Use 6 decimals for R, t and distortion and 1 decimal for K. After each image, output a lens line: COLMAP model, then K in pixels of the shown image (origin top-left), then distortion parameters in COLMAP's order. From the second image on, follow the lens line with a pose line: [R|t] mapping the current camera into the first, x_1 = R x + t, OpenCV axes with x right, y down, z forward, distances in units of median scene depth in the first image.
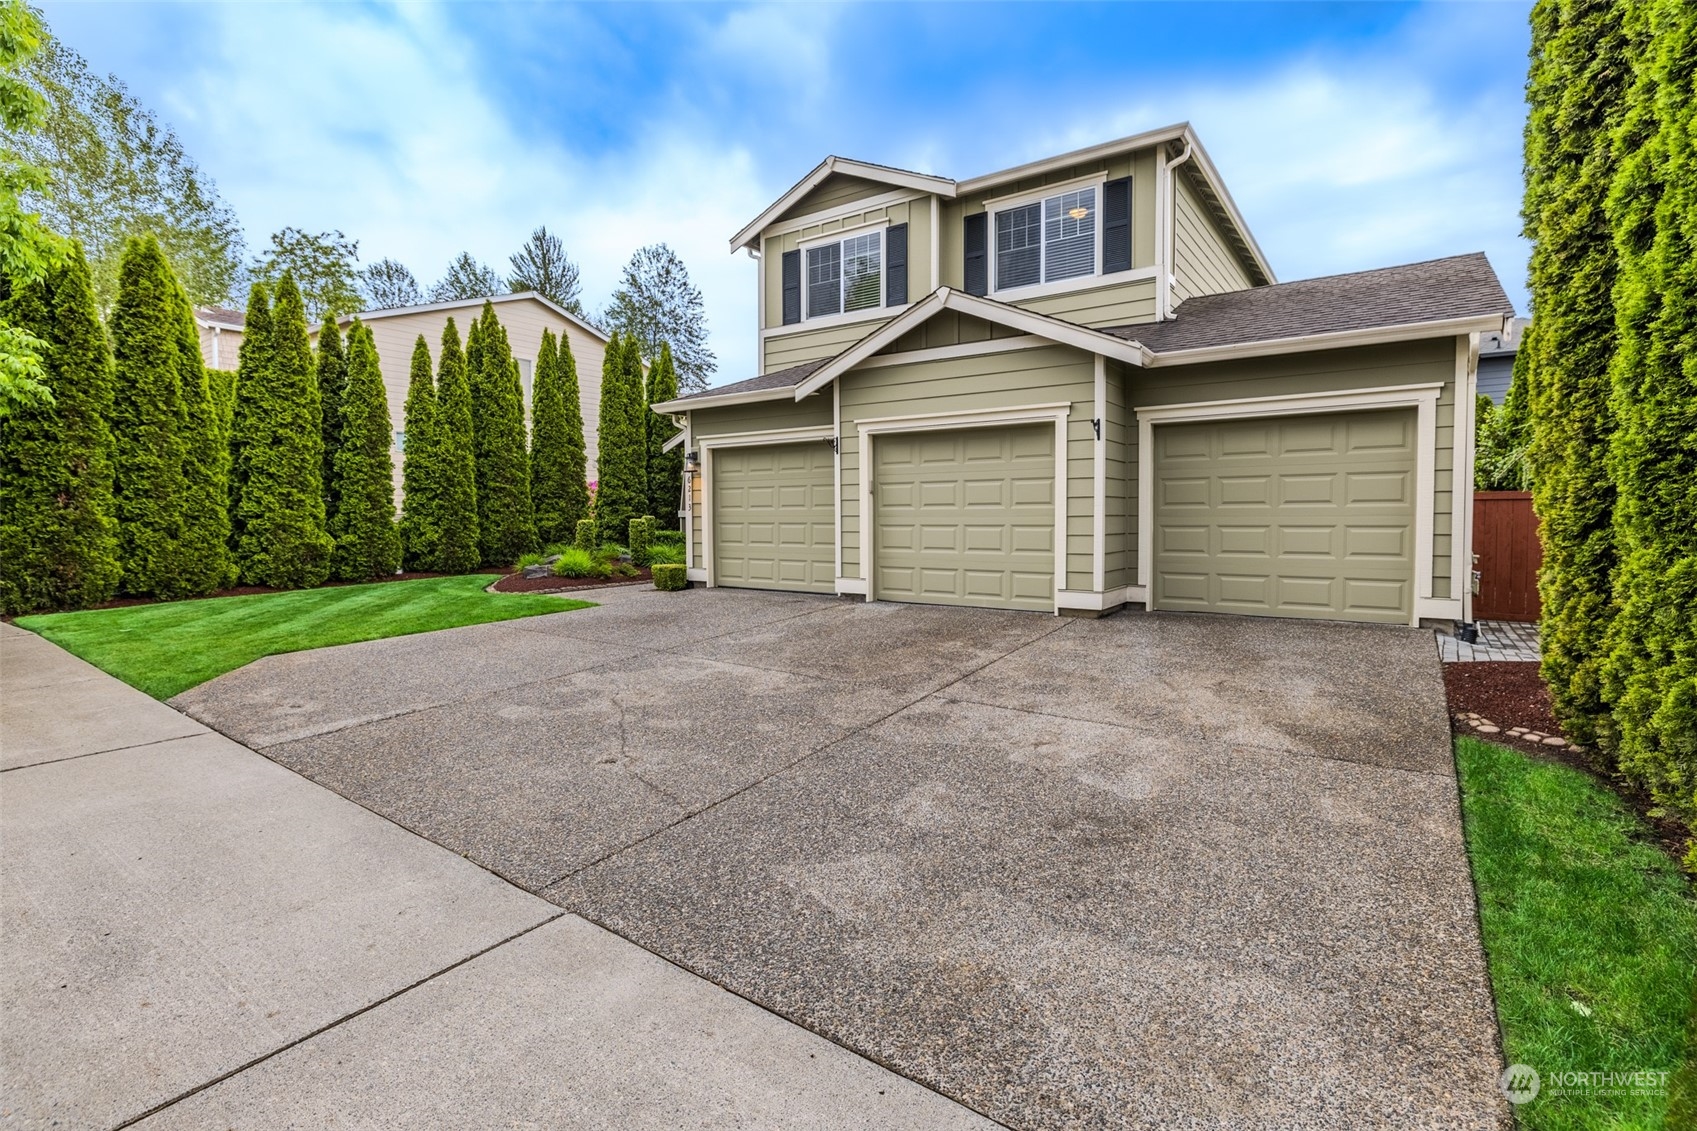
lens RADIAL K [[815.1, 0, 847.4], [0, 815.1, 533.2], [0, 0, 1]] dist [-0.001509, 0.000483]
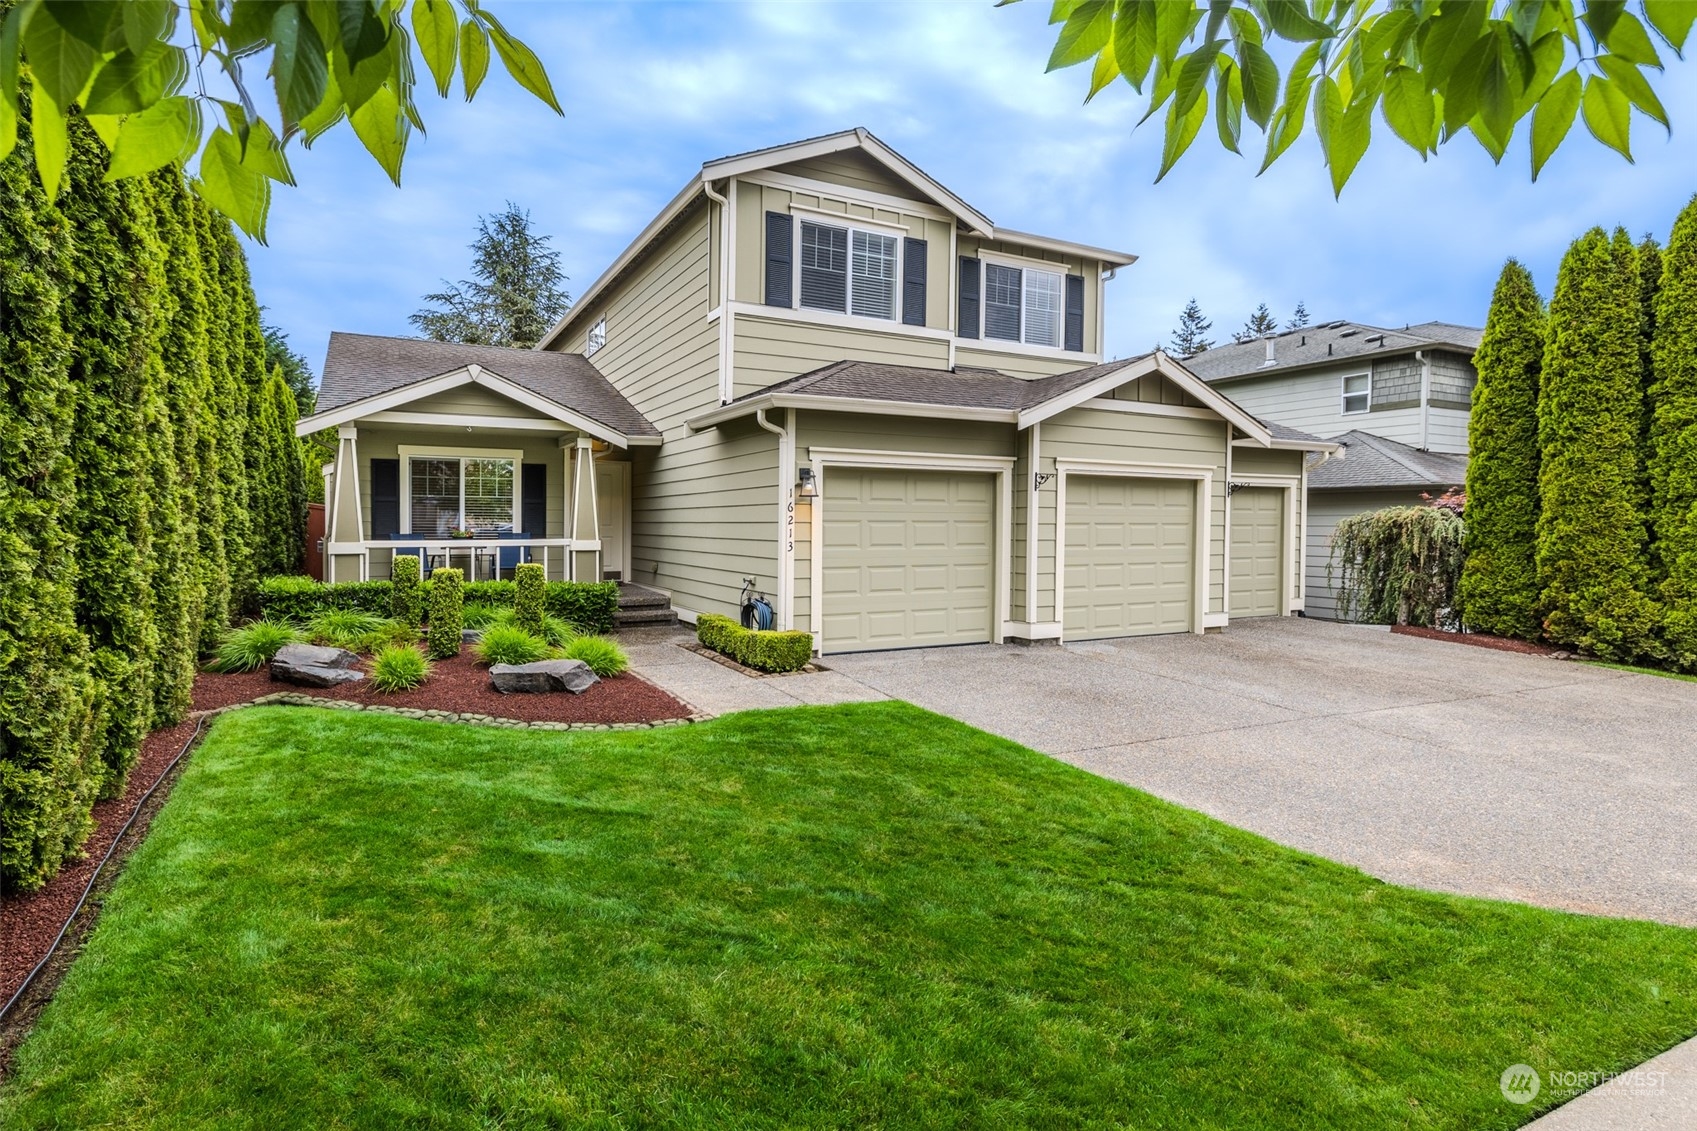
lens RADIAL K [[873.2, 0, 844.7], [0, 873.2, 508.9], [0, 0, 1]] dist [-0.000482, -0.000025]
pose [[0.451264, 0.025708, 0.892020, -0.780550], [0.013227, 0.999282, -0.035490, -0.033284], [-0.892292, 0.027814, 0.450600, 0.577278]]
